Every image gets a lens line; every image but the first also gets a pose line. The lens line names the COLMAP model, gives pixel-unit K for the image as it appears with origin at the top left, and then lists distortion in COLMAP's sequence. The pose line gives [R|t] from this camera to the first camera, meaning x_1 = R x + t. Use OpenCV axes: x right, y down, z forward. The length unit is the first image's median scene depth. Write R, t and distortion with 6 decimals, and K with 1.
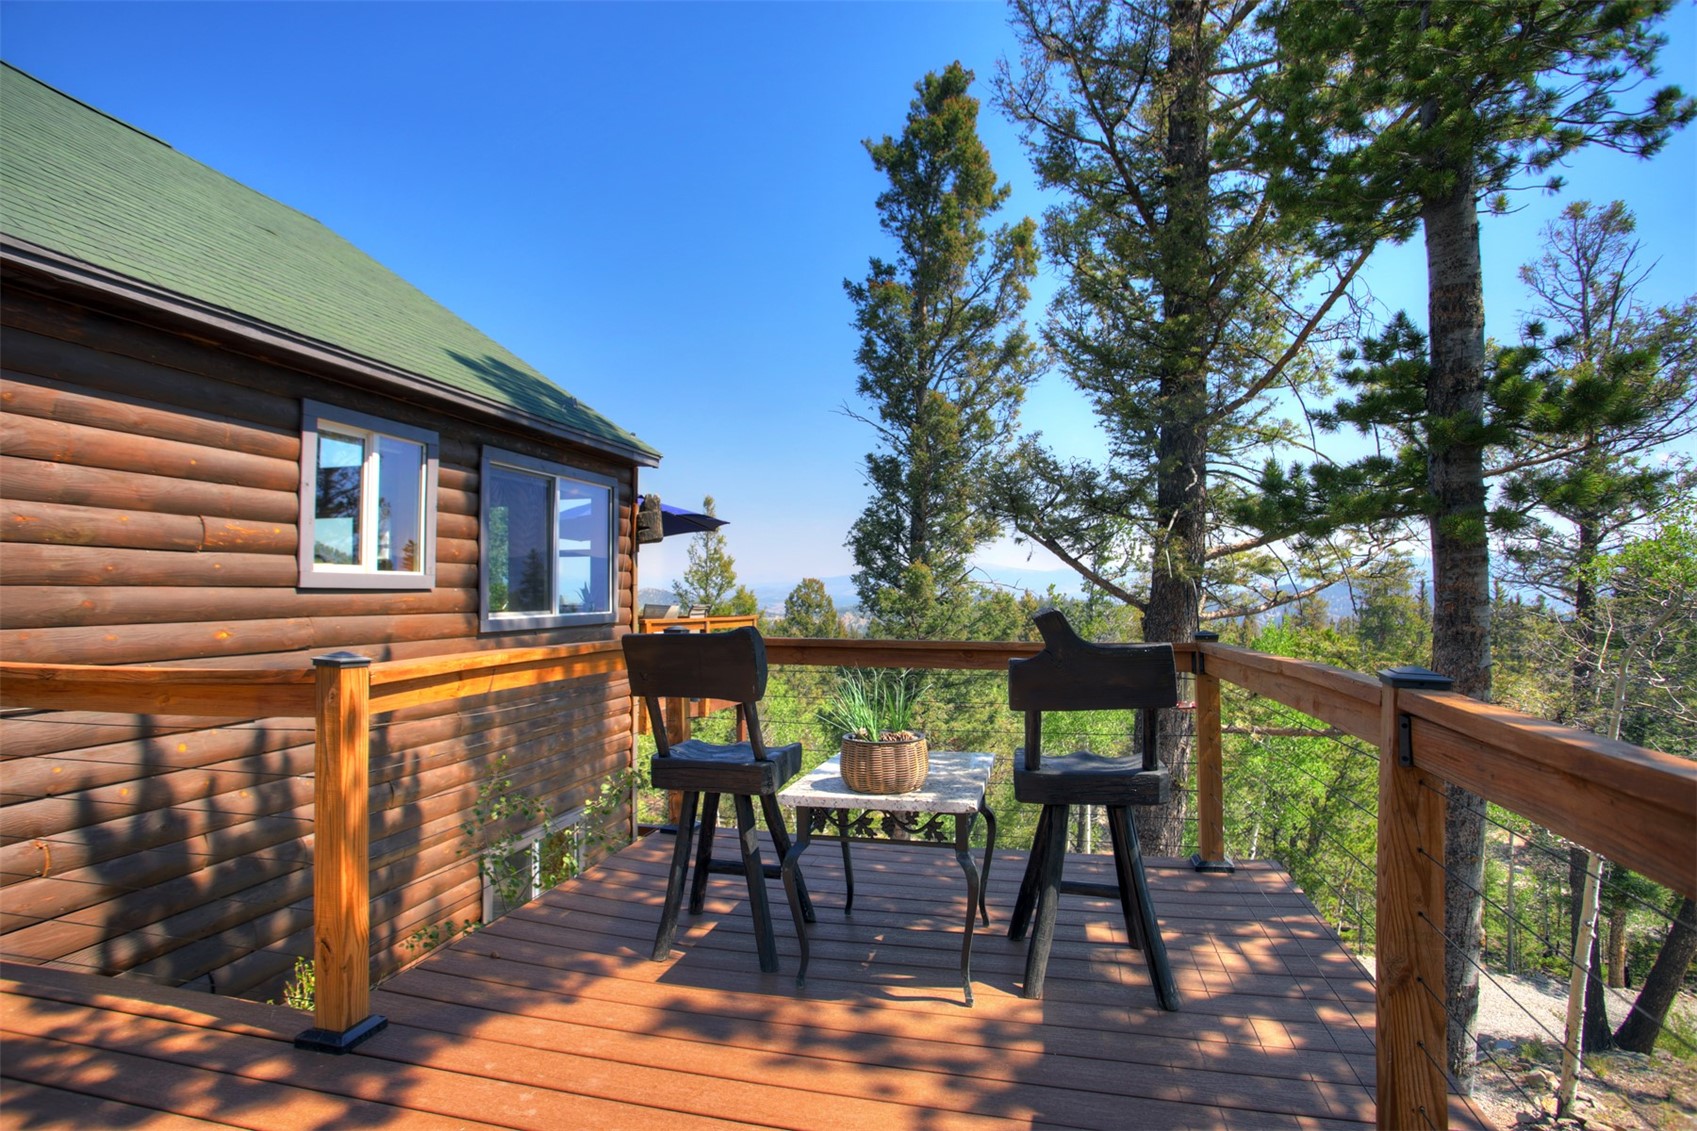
lens RADIAL K [[858.4, 0, 848.6], [0, 858.4, 556.5], [0, 0, 1]] dist [-0.076381, 0.031776]
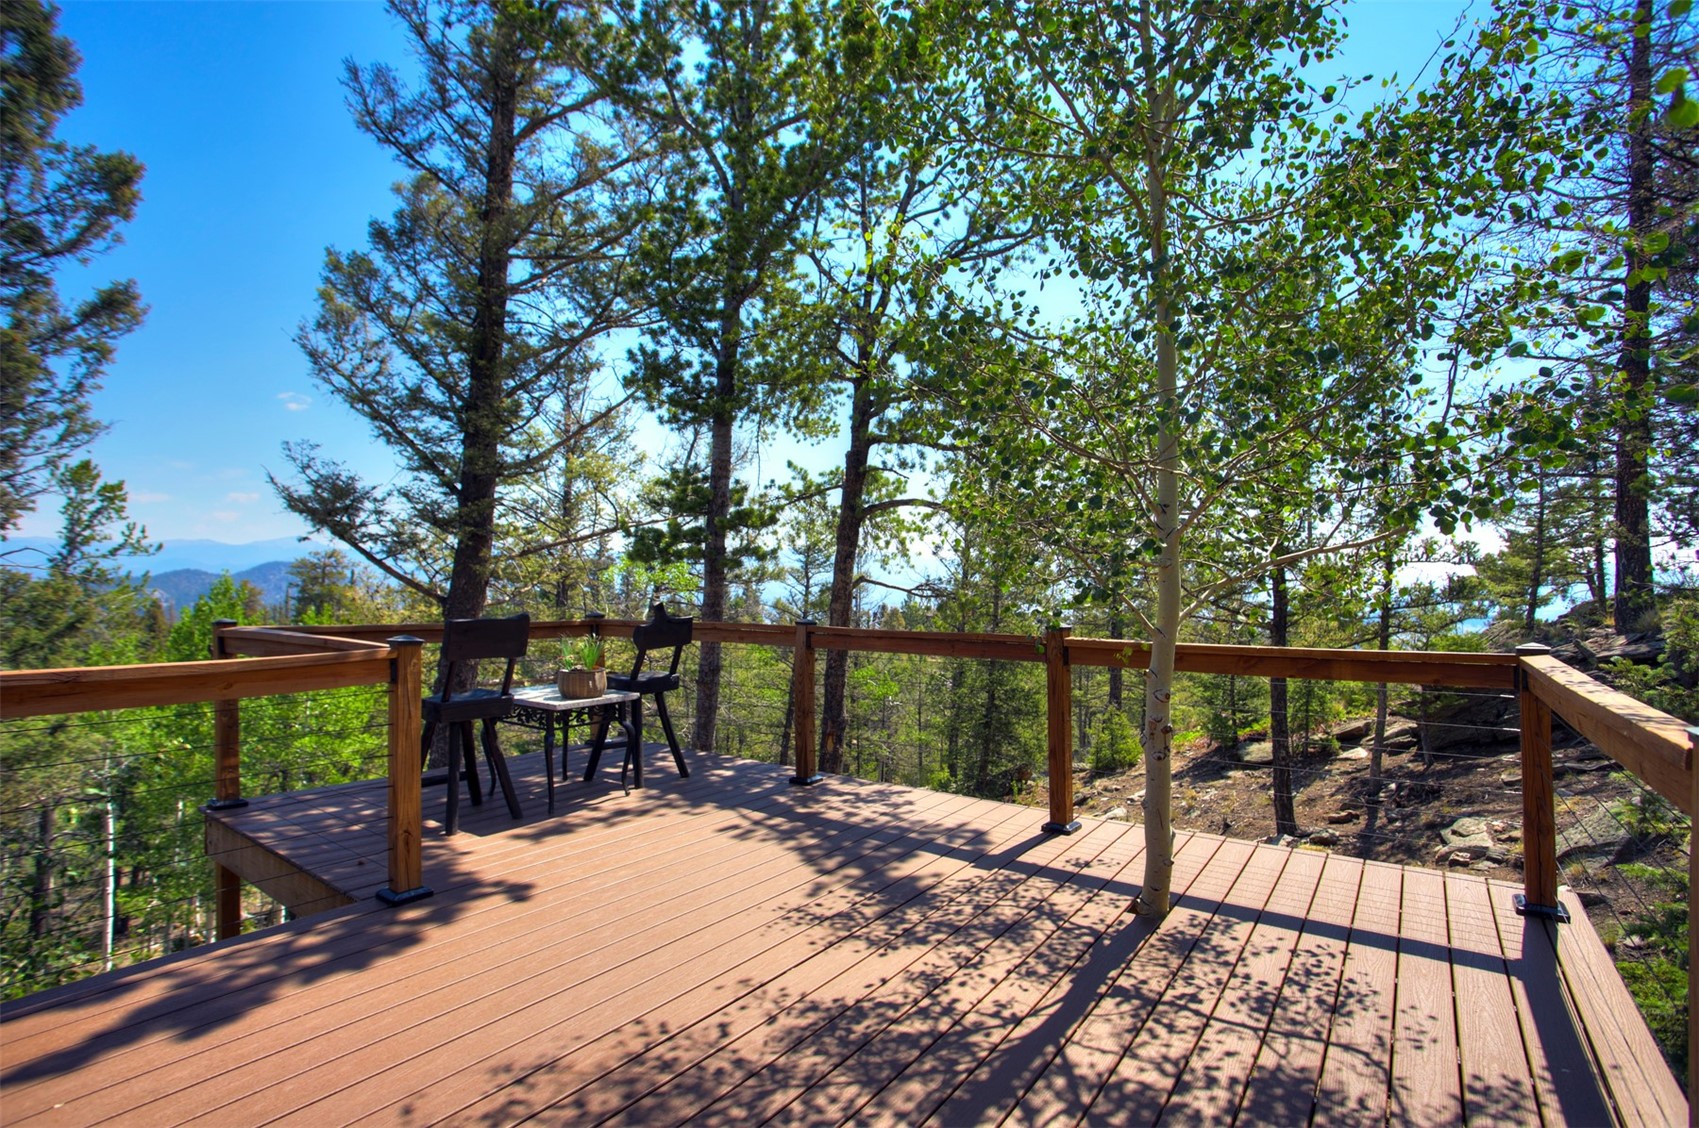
lens RADIAL K [[859.4, 0, 849.6], [0, 859.4, 555.0], [0, 0, 1]] dist [-0.076381, 0.031776]
pose [[0.360670, 0.039971, 0.931837, -1.696203], [-0.036370, 0.998924, -0.028771, -0.000762], [-0.931984, -0.023514, 0.361735, -0.229710]]
